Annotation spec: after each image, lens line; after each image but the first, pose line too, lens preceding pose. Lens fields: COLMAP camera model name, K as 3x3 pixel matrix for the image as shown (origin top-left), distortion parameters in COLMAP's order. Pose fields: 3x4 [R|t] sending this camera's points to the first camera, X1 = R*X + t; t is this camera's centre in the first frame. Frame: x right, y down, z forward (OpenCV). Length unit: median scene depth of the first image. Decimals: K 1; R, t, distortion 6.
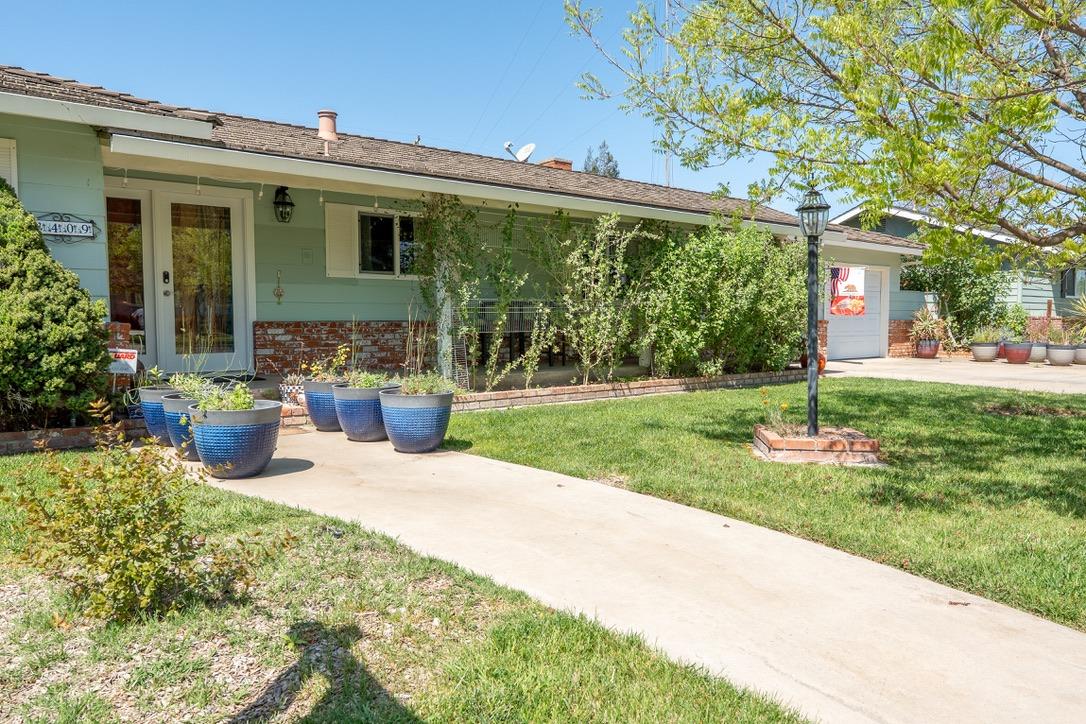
lens RADIAL K [[743.4, 0, 543.0], [0, 743.4, 362.0], [0, 0, 1]] dist [-0.000302, -0.000096]
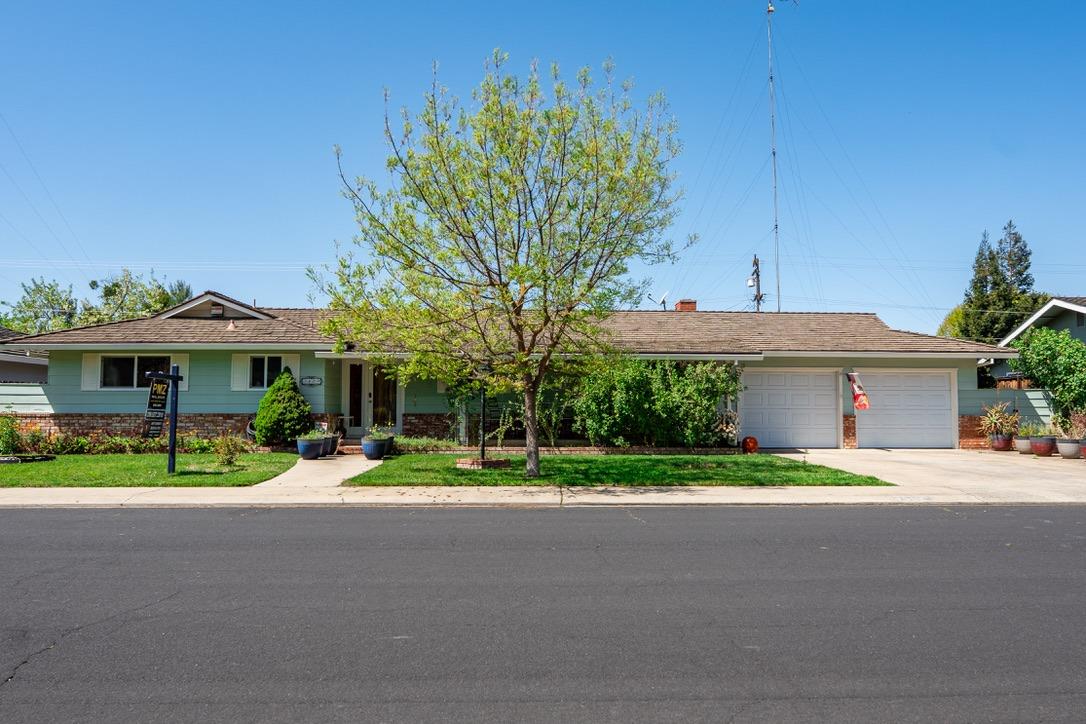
lens RADIAL K [[771.4, 0, 543.0], [0, 771.4, 362.0], [0, 0, 1]] dist [0.002442, 0.001375]
pose [[0.795717, -0.036415, -0.604573, 1.357615], [-0.038602, 0.993112, -0.110625, 0.033127], [0.604438, 0.111364, 0.788830, -0.610956]]
